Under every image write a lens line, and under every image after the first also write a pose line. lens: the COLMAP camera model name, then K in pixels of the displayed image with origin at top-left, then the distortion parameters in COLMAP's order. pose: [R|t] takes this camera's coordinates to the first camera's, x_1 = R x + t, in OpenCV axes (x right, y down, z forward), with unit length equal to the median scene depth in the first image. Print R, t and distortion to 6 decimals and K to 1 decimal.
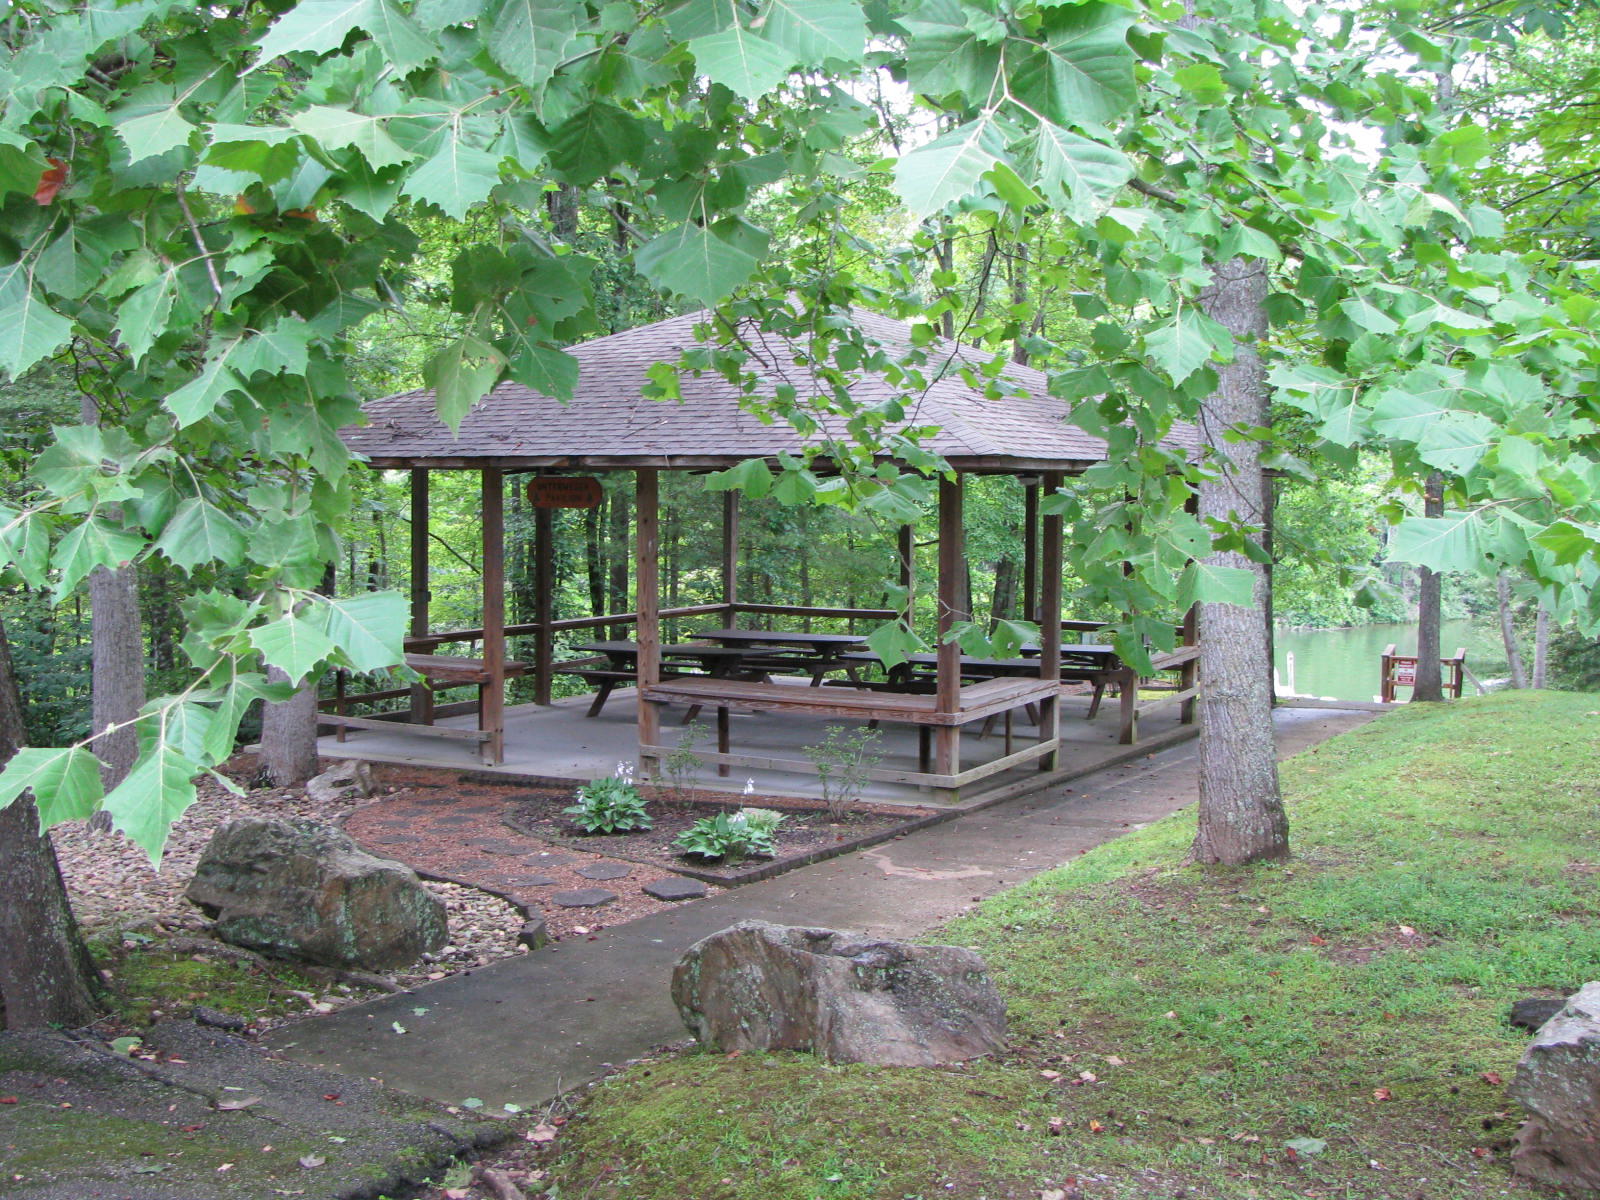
lens RADIAL K [[1796.1, 0, 800.0], [0, 1796.1, 600.0], [0, 0, 1]] dist [-0.199592, 0.000175]
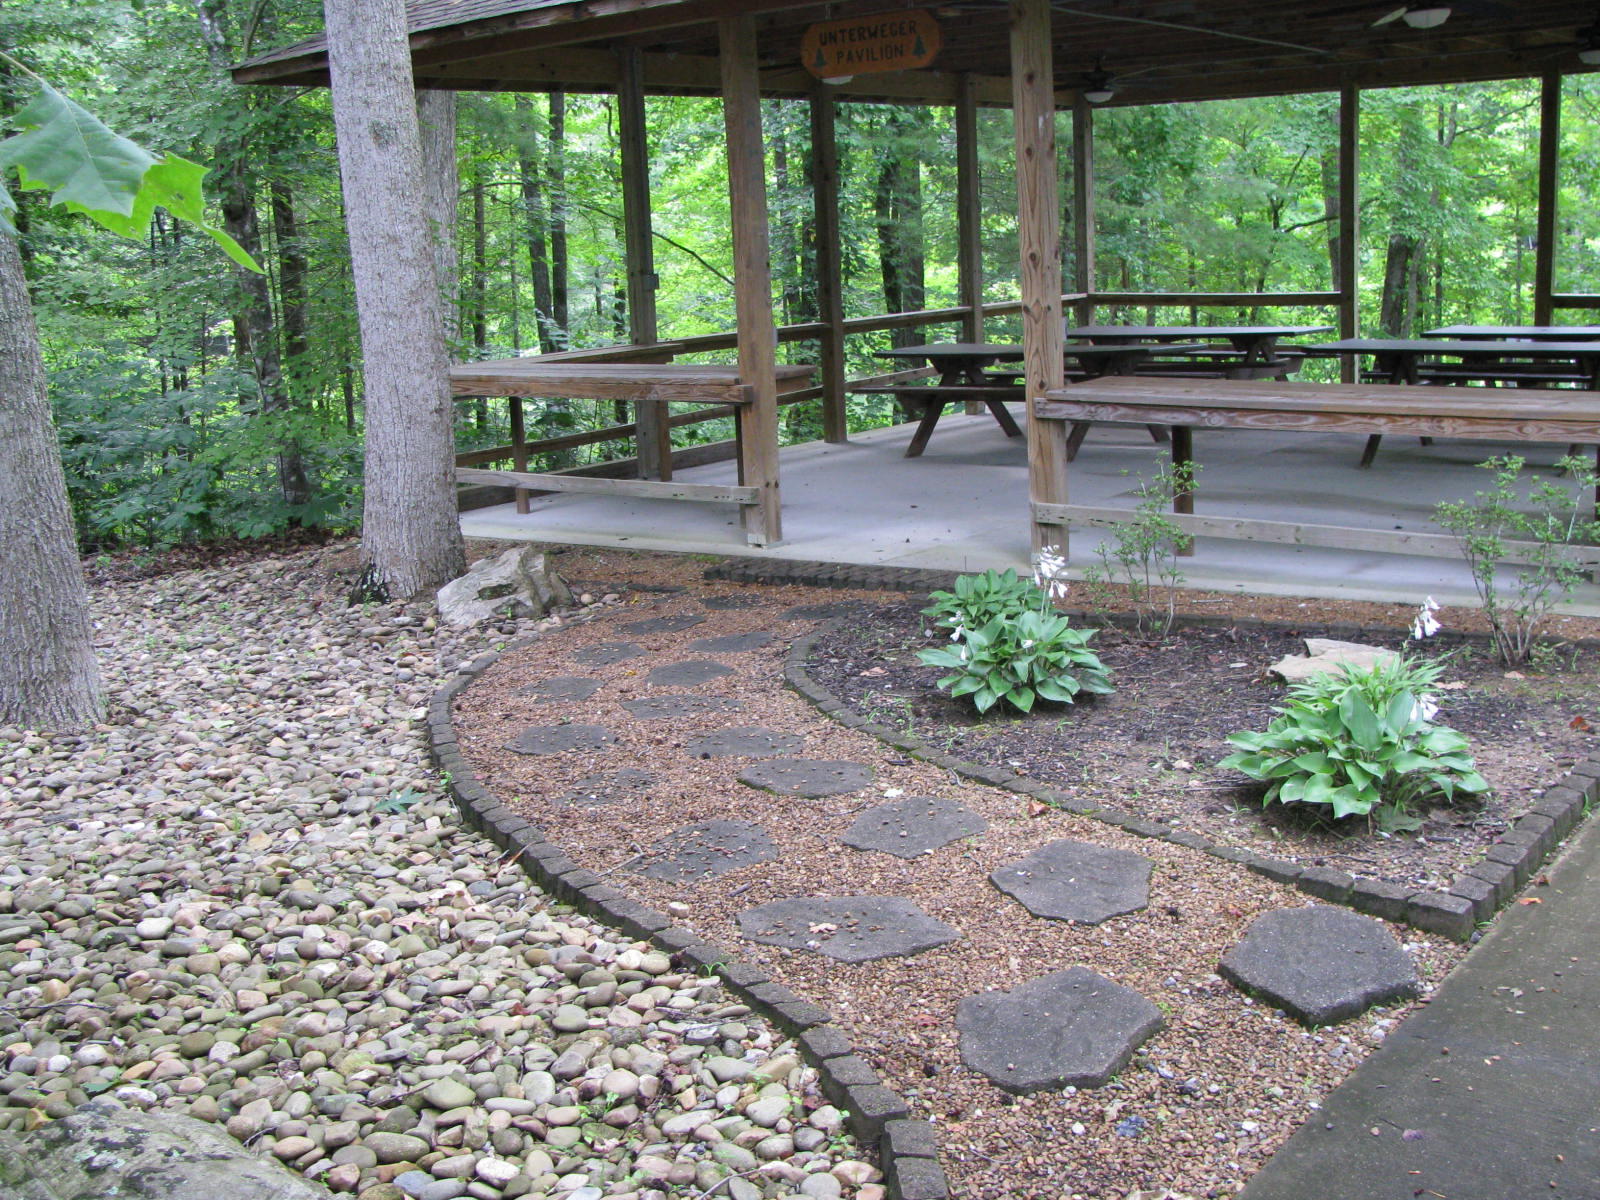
lens RADIAL K [[1796.1, 0, 800.0], [0, 1796.1, 600.0], [0, 0, 1]] dist [-0.199592, 0.000175]
pose [[0.987679, -0.023984, -0.154646, -0.075901], [0.045891, 0.989131, 0.139690, 0.031401], [0.149615, -0.145065, 0.978045, 0.458166]]
